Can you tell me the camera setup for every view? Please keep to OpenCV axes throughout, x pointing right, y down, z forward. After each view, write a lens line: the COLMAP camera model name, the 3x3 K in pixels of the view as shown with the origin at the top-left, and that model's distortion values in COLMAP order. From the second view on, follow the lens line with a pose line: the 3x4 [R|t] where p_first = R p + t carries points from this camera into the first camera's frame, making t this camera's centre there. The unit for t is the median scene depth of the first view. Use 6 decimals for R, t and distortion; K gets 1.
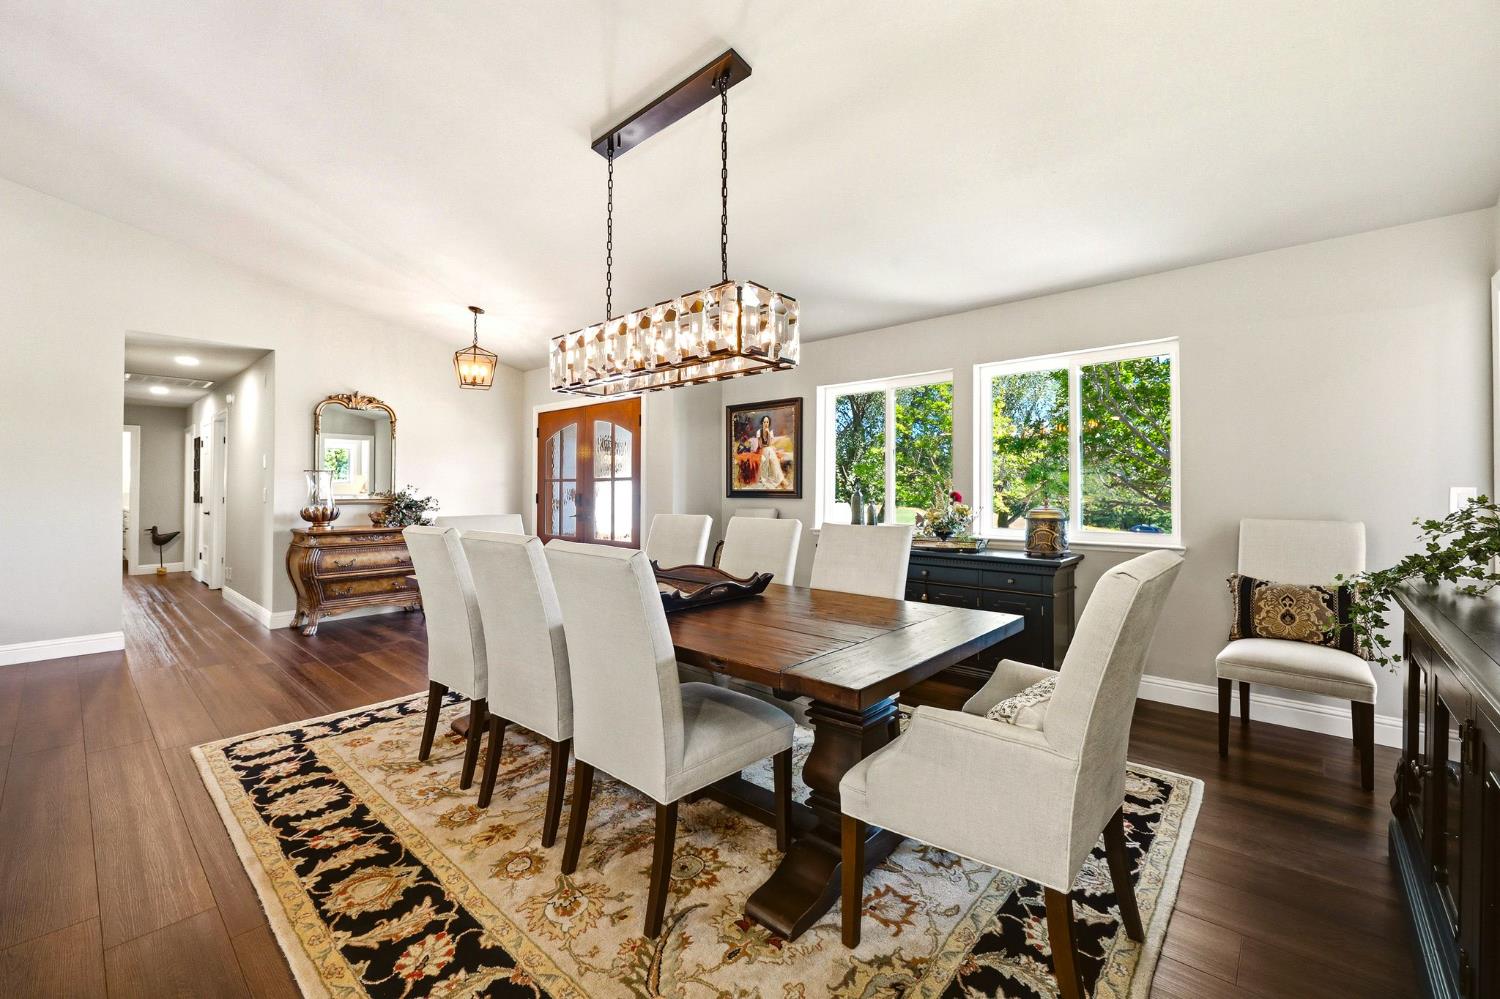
lens RADIAL K [[609.6, 0, 750.9], [0, 609.6, 479.1], [0, 0, 1]] dist [-0.000861, -0.000046]
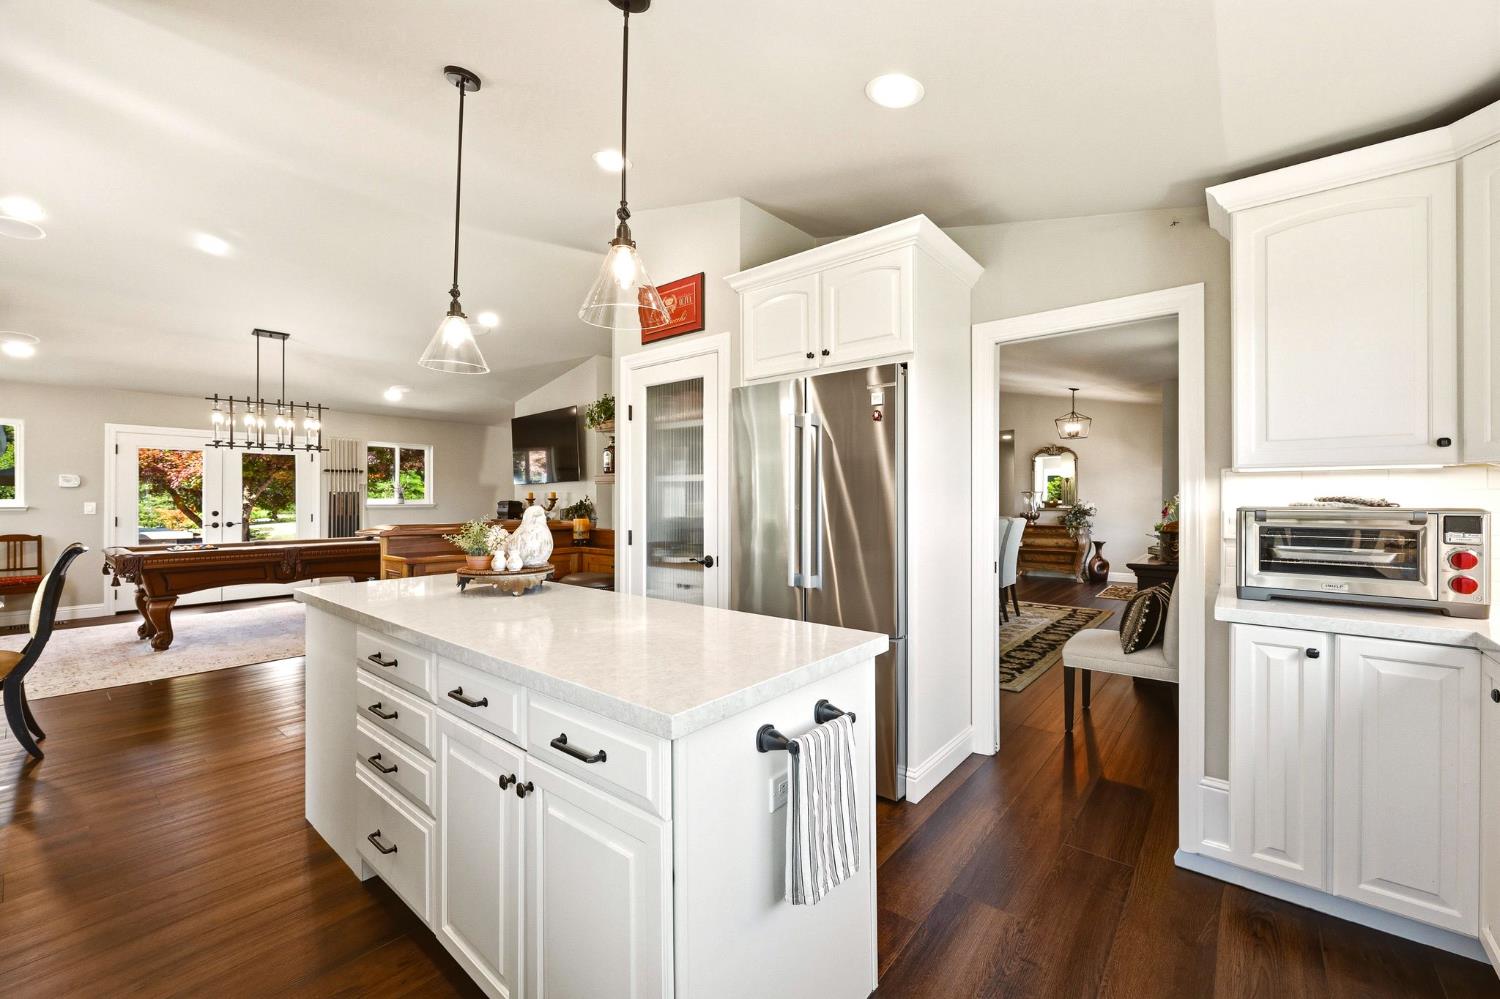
lens RADIAL K [[602.9, 0, 749.6], [0, 602.9, 499.5], [0, 0, 1]] dist [-0.000263, -0.000186]
pose [[0.039953, -0.000371, -0.999202, 1.043043], [0.018911, 0.999821, 0.000385, -0.006876], [0.999023, -0.018911, 0.039952, 0.097760]]
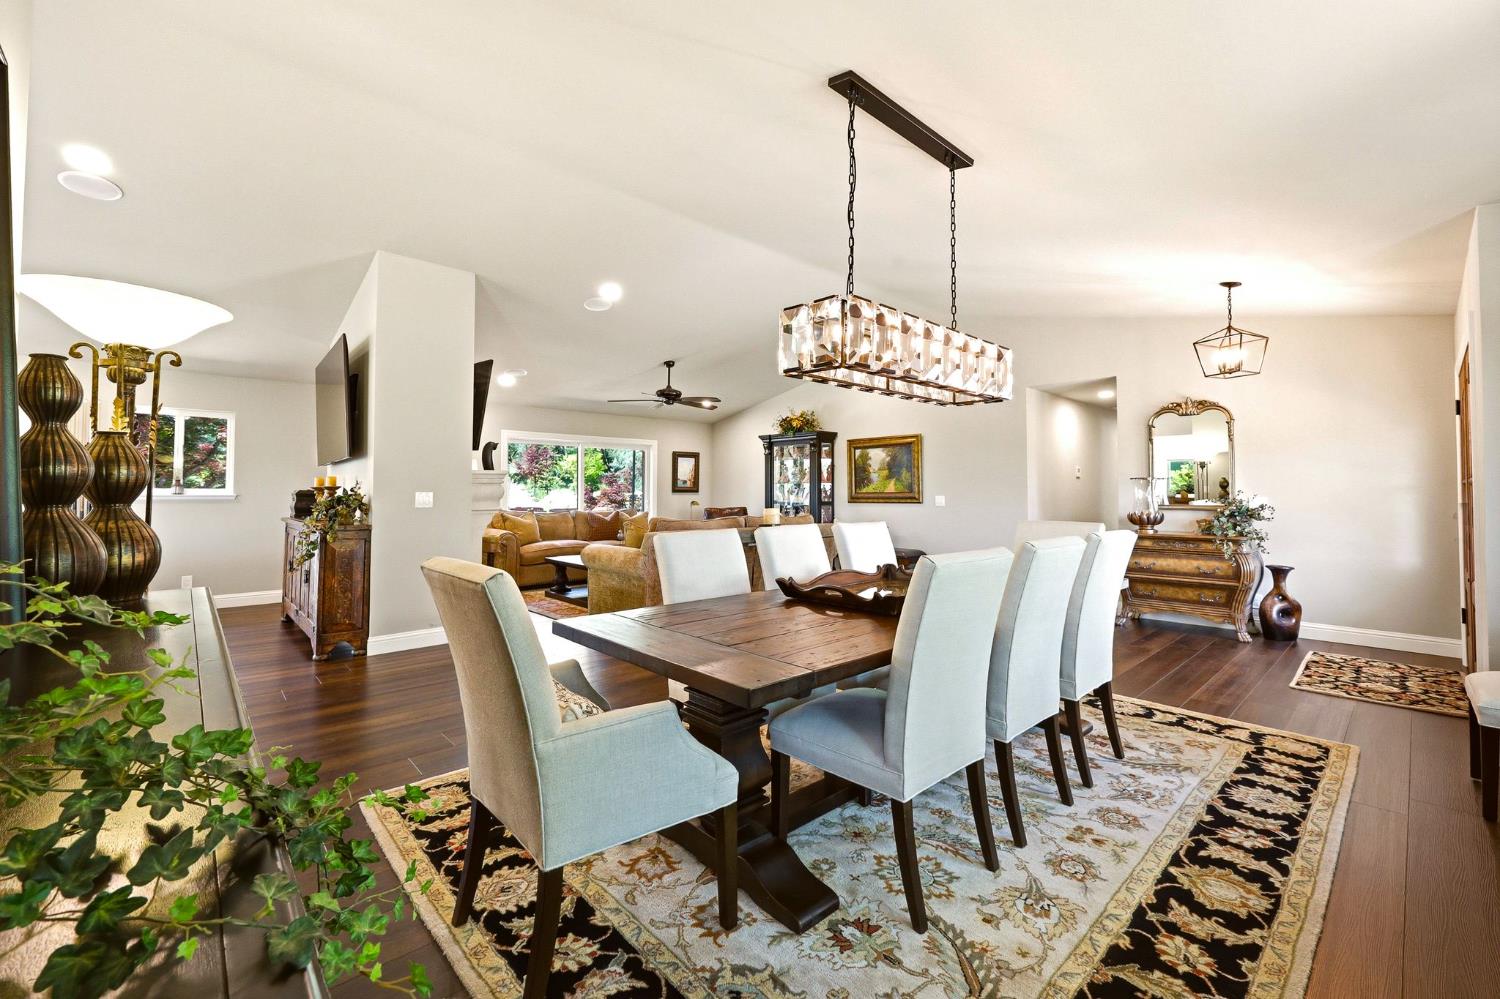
lens RADIAL K [[609.6, 0, 752.3], [0, 609.6, 474.3], [0, 0, 1]] dist [-0.000861, -0.000046]
pose [[-0.098673, -0.030568, -0.994650, 0.438766], [0.014448, 0.999379, -0.032147, 0.004537], [0.995015, -0.017543, -0.098170, 0.410065]]
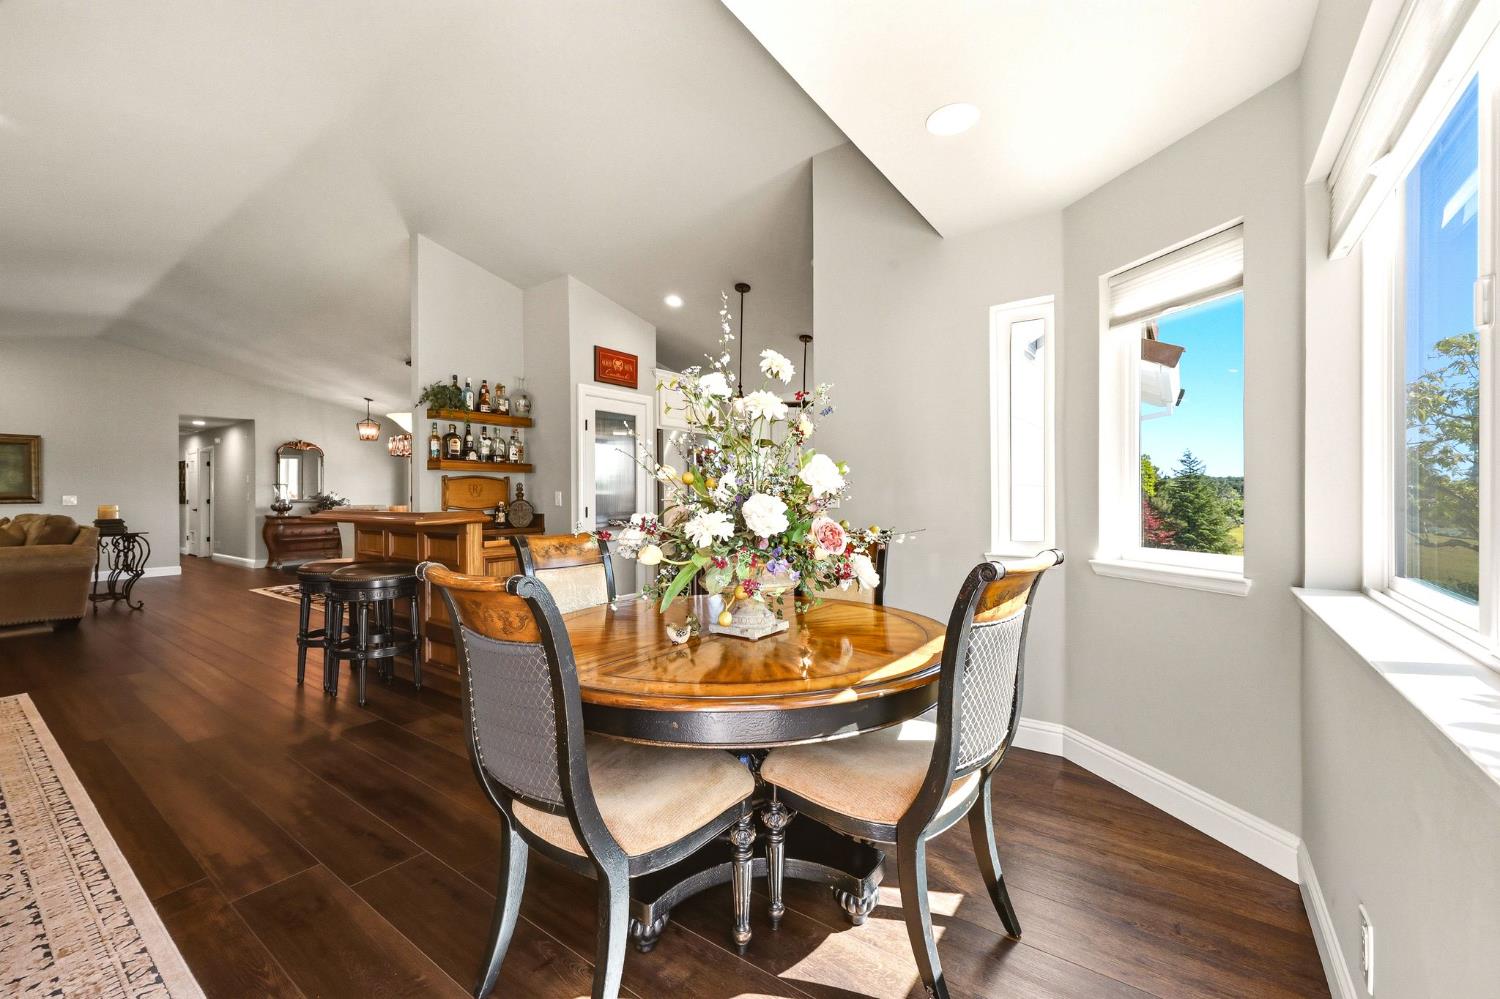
lens RADIAL K [[602.9, 0, 752.8], [0, 602.9, 497.0], [0, 0, 1]] dist [-0.000263, -0.000186]
pose [[0.993660, -0.004385, 0.112344, 0.517615], [0.001860, 0.999743, 0.022574, -0.013069], [-0.112414, -0.022222, 0.993413, -0.991564]]
